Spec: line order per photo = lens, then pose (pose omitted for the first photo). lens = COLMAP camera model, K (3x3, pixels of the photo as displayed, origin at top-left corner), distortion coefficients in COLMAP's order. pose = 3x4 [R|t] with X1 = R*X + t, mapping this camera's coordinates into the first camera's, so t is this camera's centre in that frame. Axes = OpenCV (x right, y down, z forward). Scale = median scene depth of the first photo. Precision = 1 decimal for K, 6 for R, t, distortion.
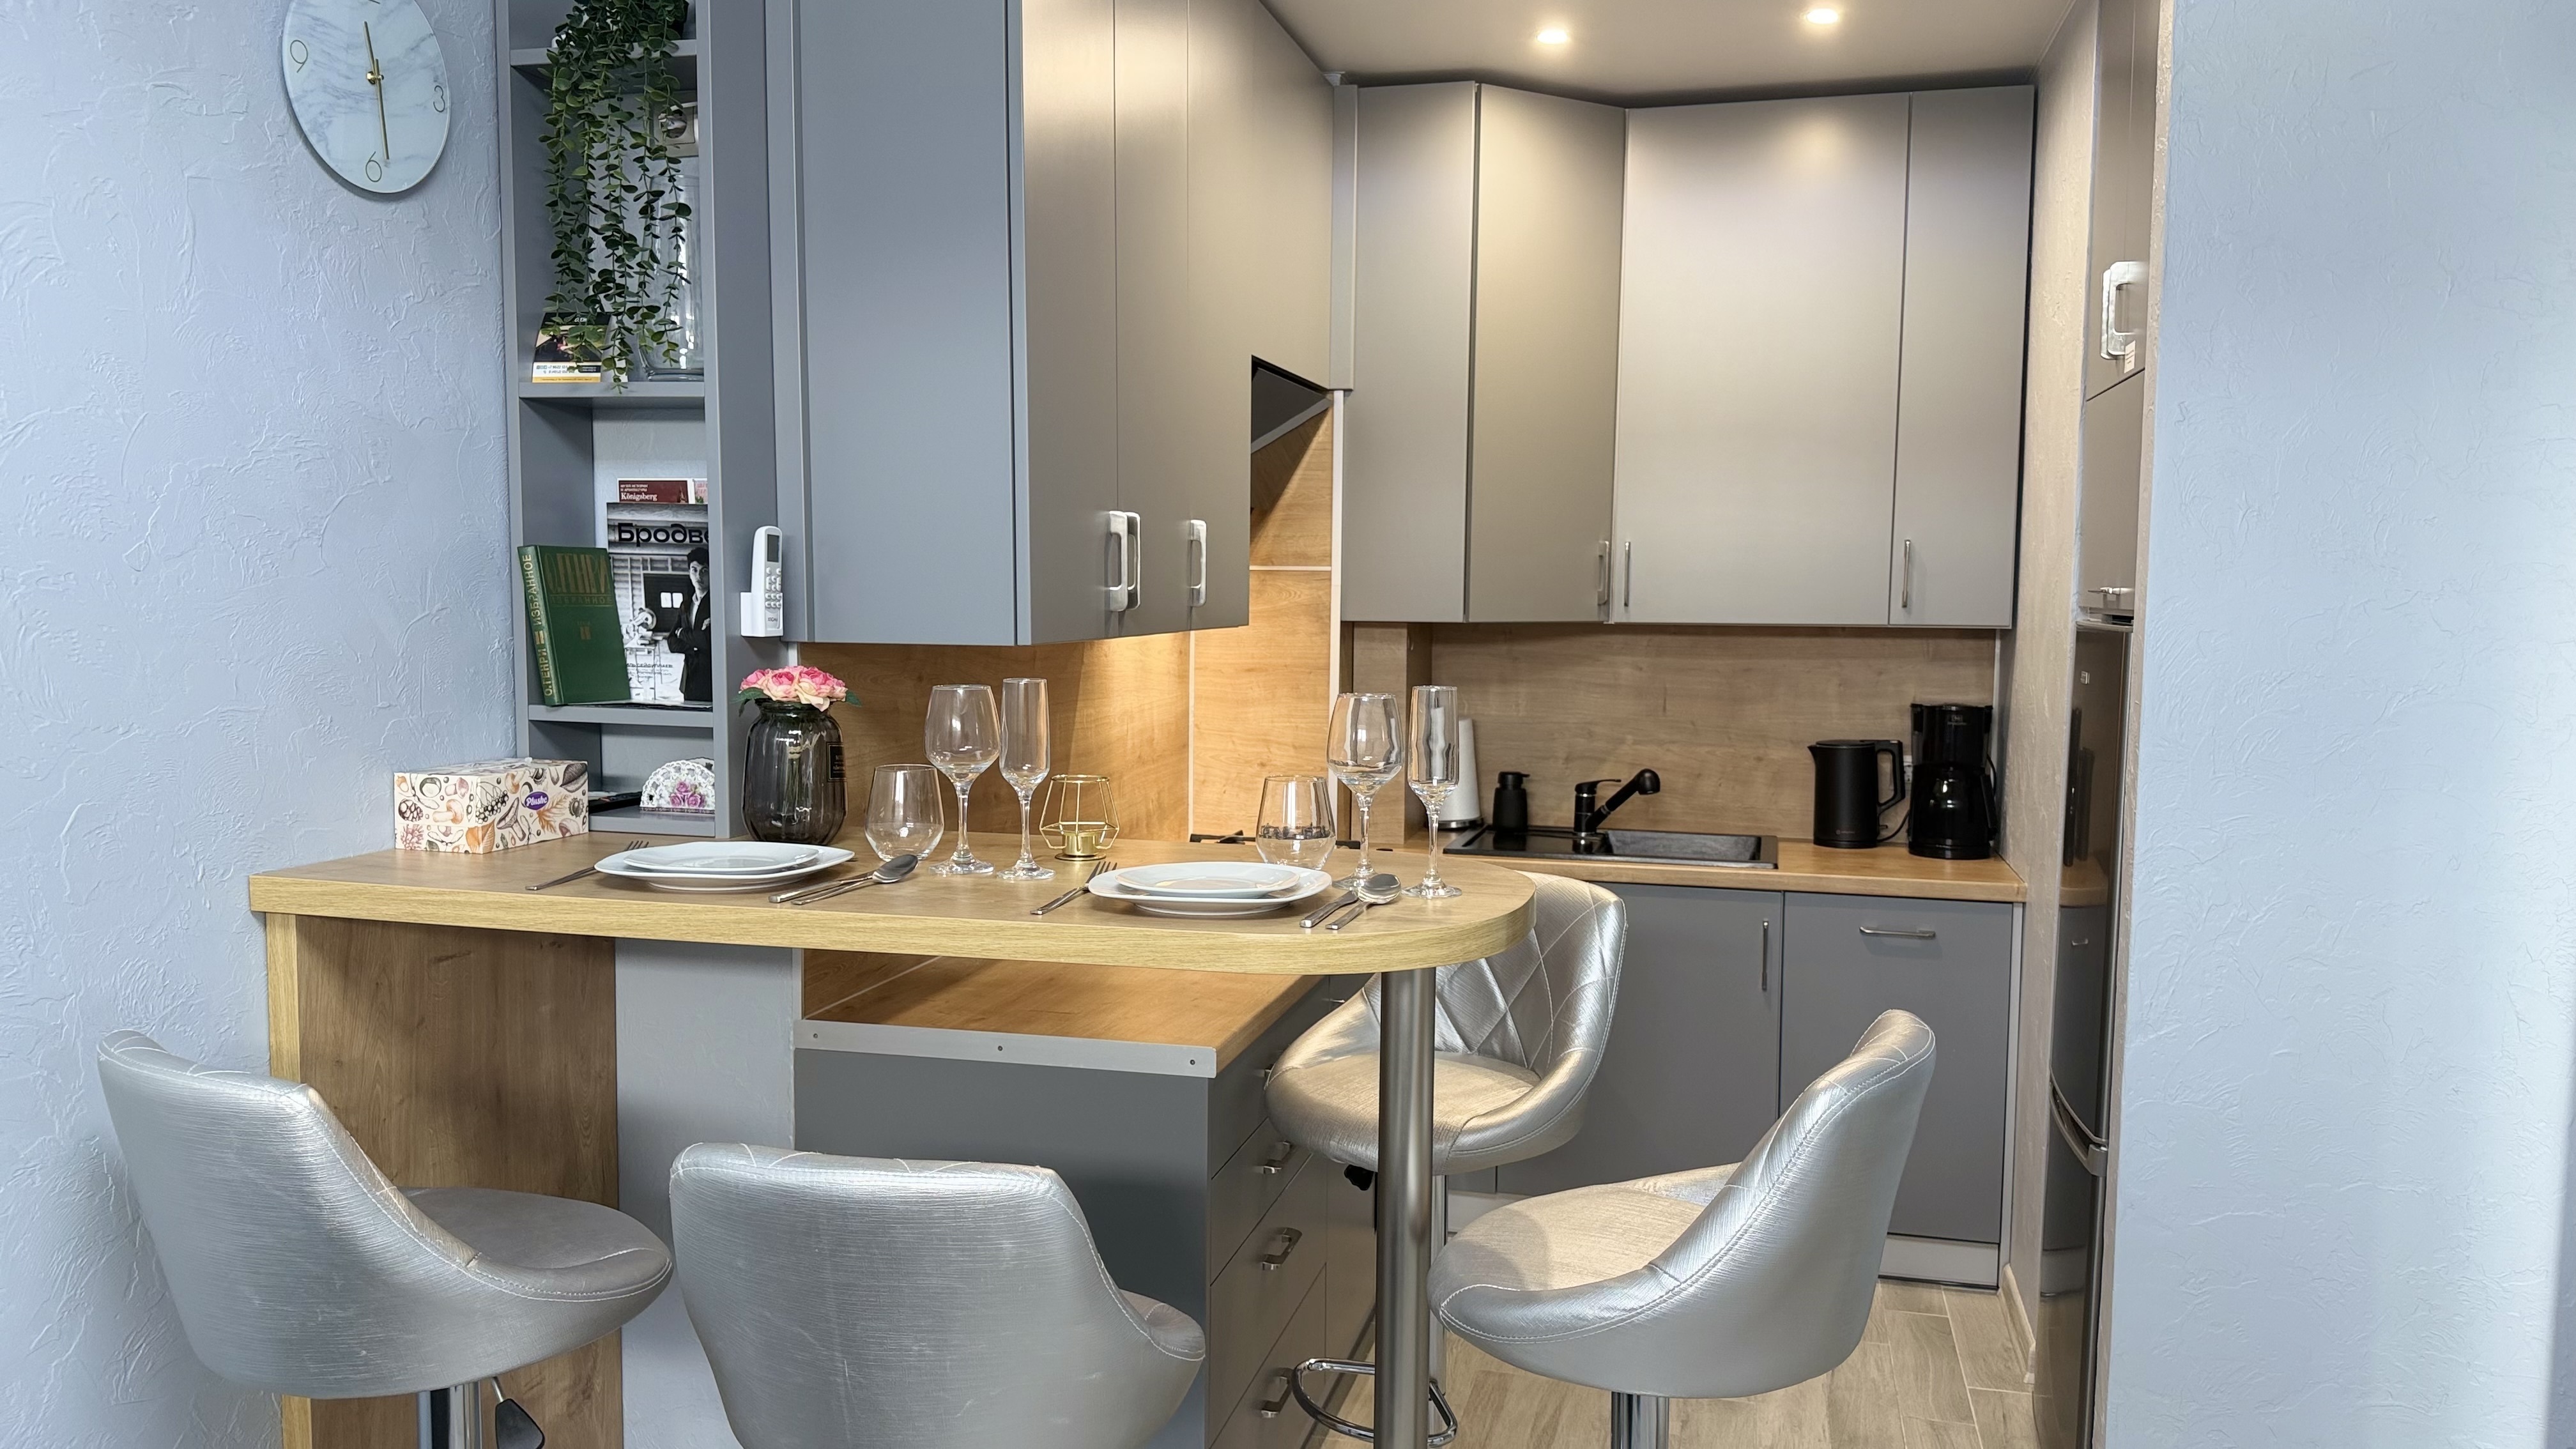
lens RADIAL K [[1741.5, 0, 1267.6], [0, 1741.5, 714.2], [0, 0, 1]] dist [0.065028, -0.005467]
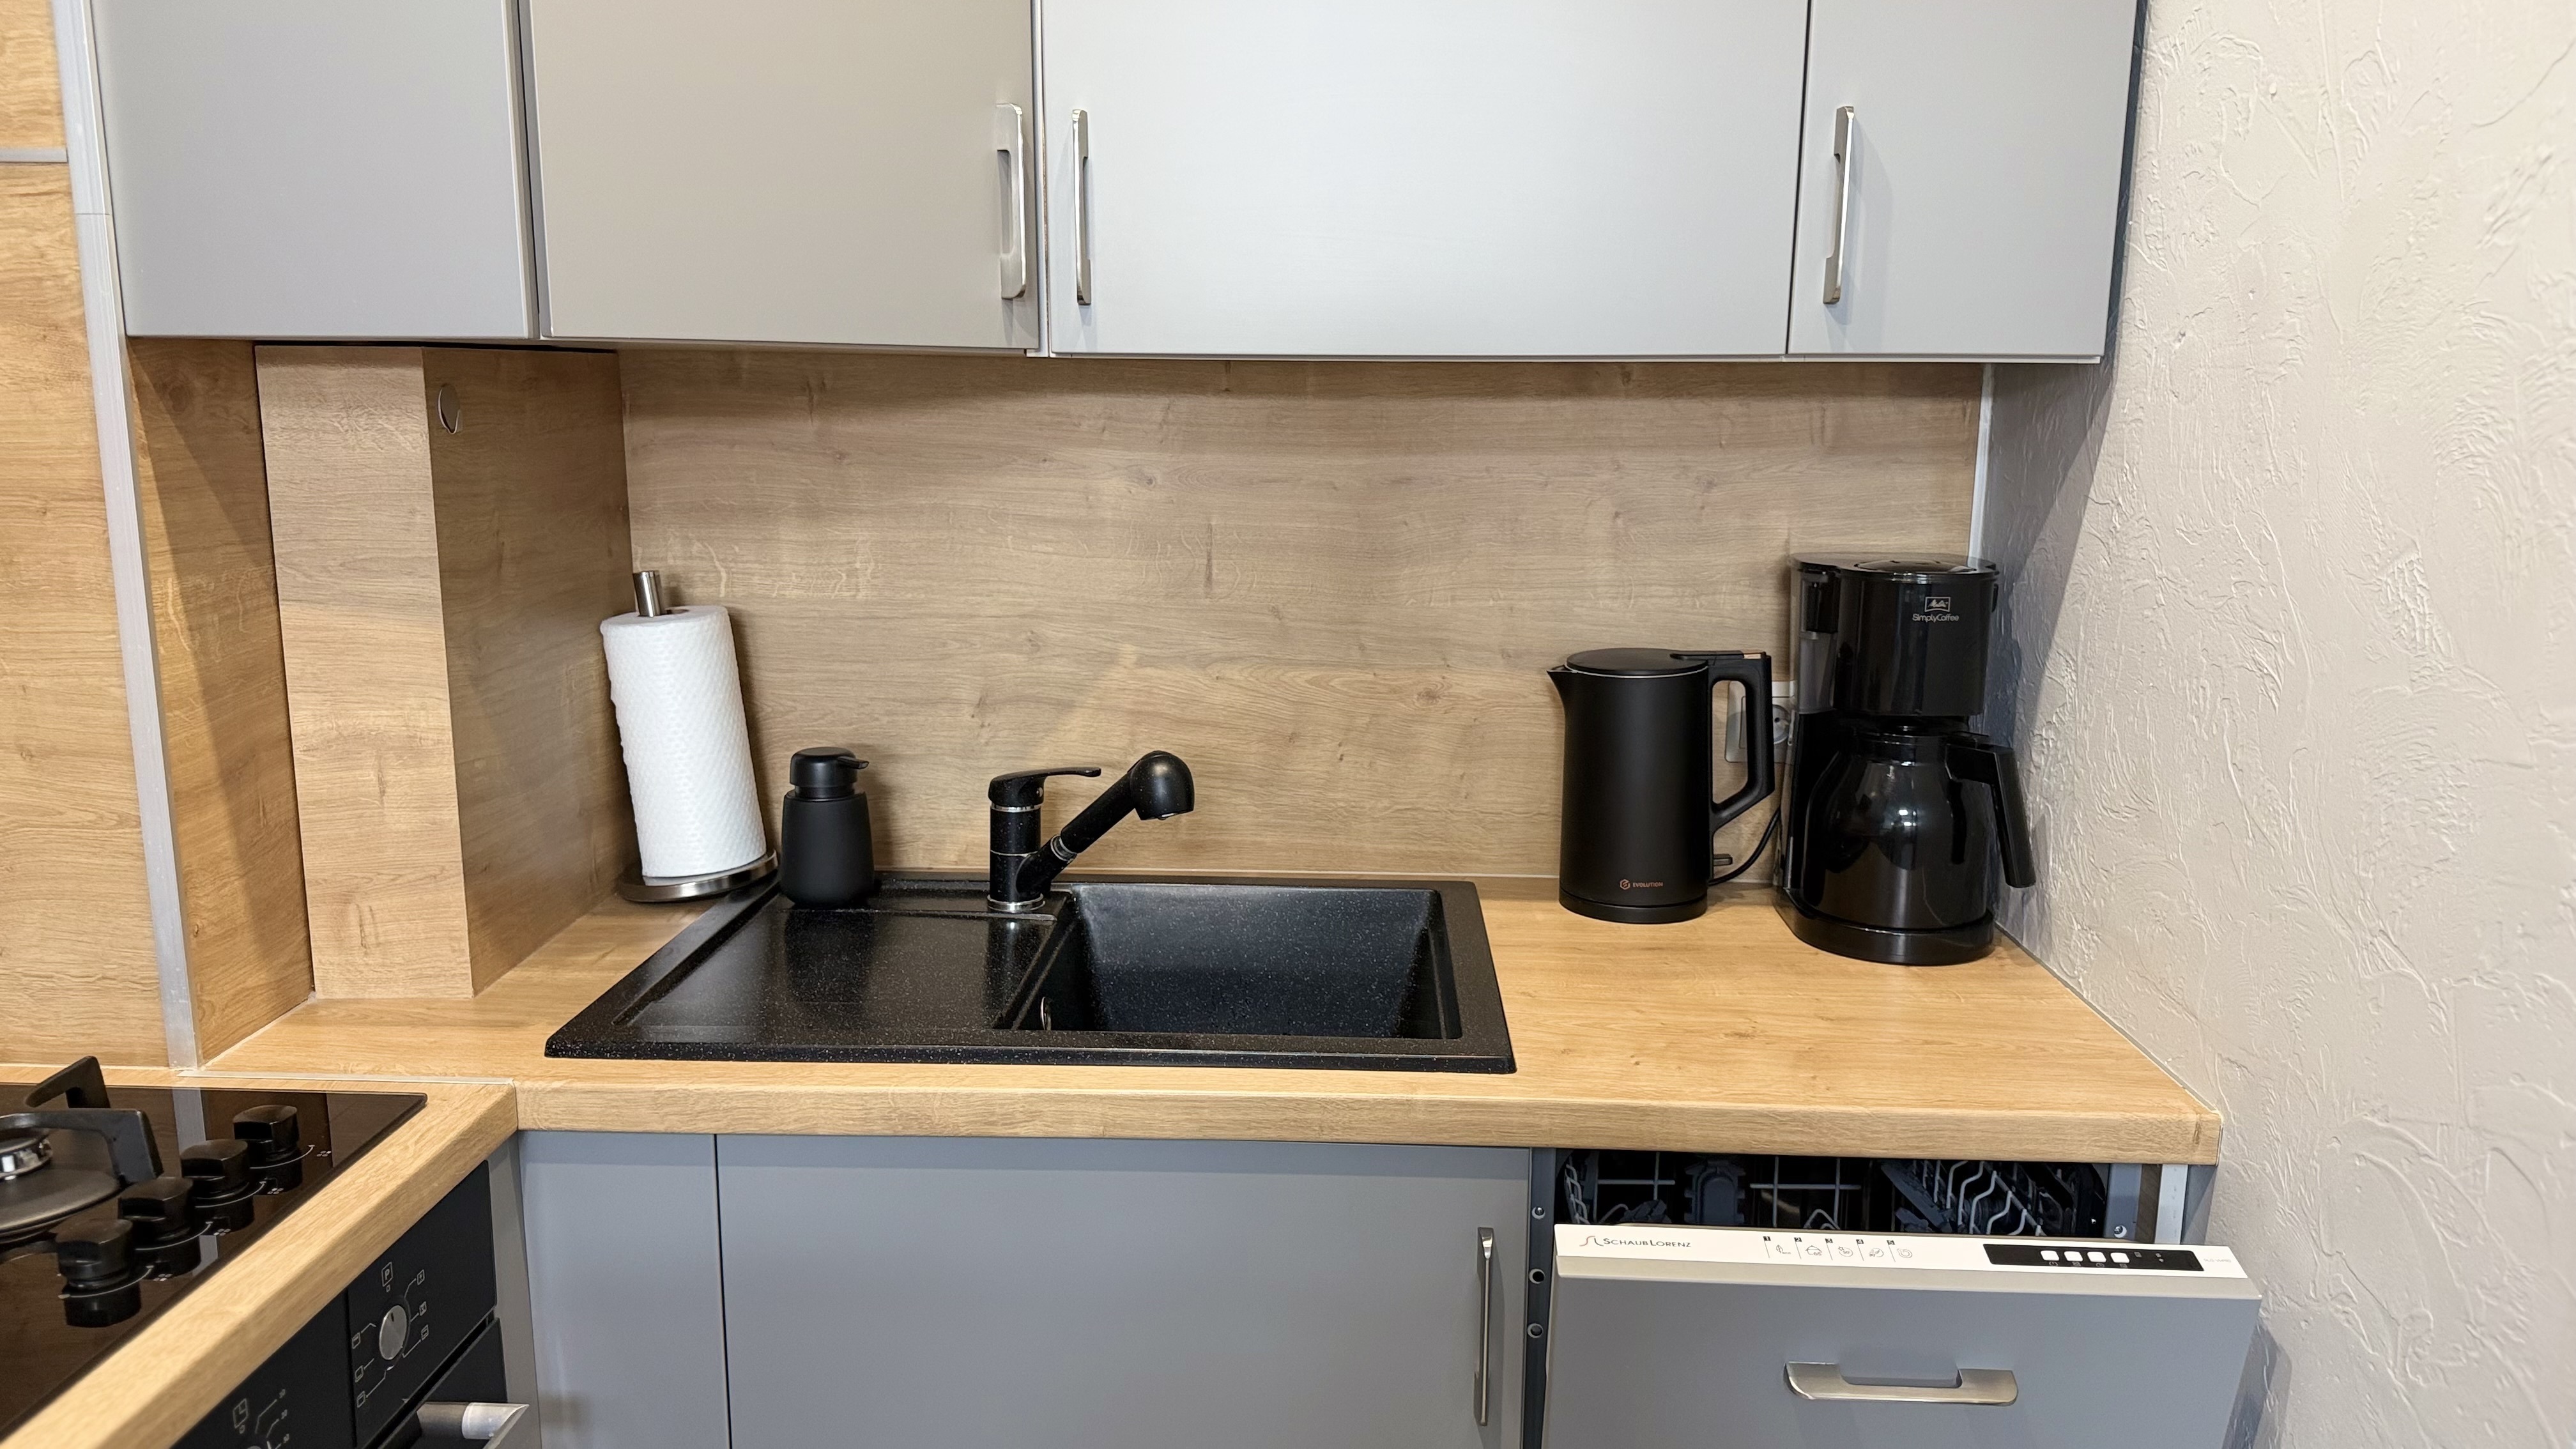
lens RADIAL K [[1741.5, 0, 1282.5], [0, 1741.5, 731.9], [0, 0, 1]] dist [0.065028, -0.005467]
pose [[0.971836, -0.047582, 0.230804, 0.152744], [0.016866, 0.990936, 0.133272, -0.022209], [-0.235053, -0.125626, 0.963830, 0.616526]]
